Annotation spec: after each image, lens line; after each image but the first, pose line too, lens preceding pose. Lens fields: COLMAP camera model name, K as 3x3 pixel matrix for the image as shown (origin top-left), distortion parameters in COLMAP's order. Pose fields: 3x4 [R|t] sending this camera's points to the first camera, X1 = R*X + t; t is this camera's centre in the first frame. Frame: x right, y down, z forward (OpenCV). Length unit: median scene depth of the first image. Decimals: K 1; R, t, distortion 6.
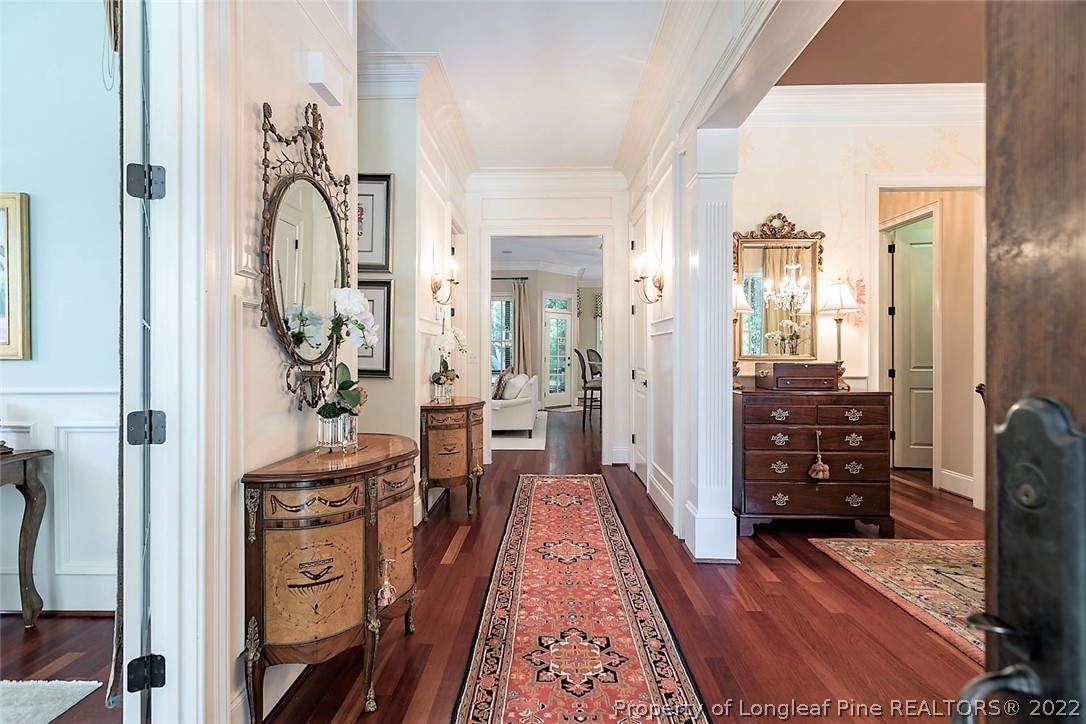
lens RADIAL K [[489.8, 0, 540.3], [0, 489.8, 355.4], [0, 0, 1]] dist [-0.003408, -0.000533]
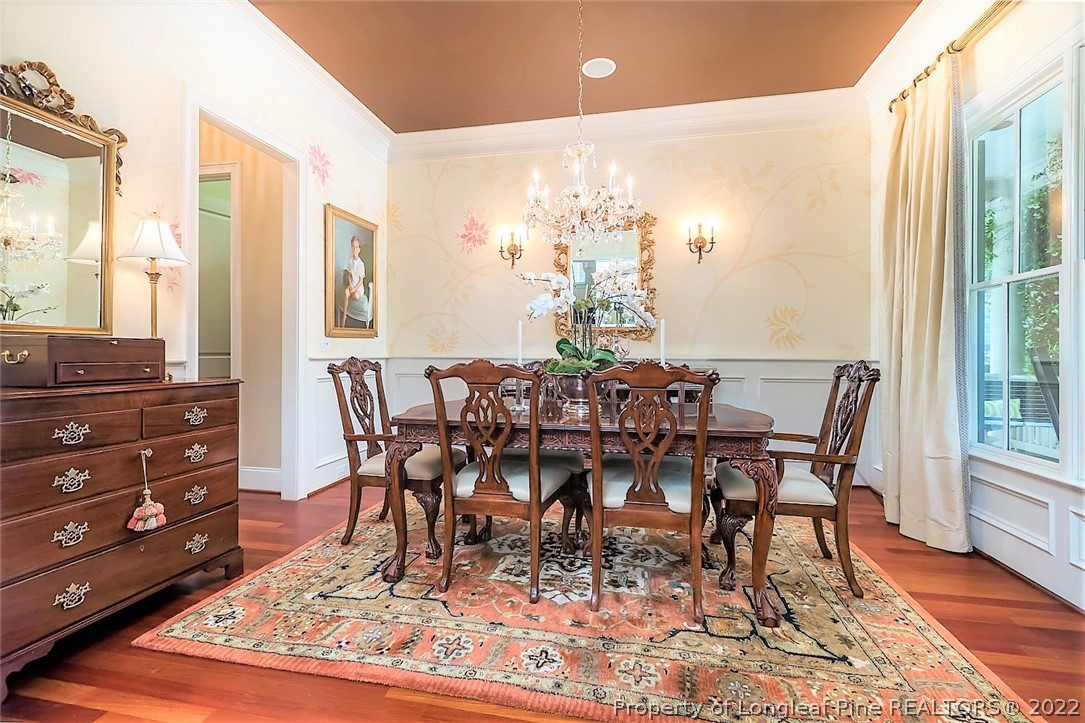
lens RADIAL K [[489.4, 0, 540.2], [0, 489.4, 351.2], [0, 0, 1]] dist [-0.003408, -0.000533]
pose [[0.189664, 0.004030, 0.981841, 0.075272], [0.000176, 0.999991, -0.004138, 0.036629], [-0.981849, 0.000957, 0.189662, 0.414455]]
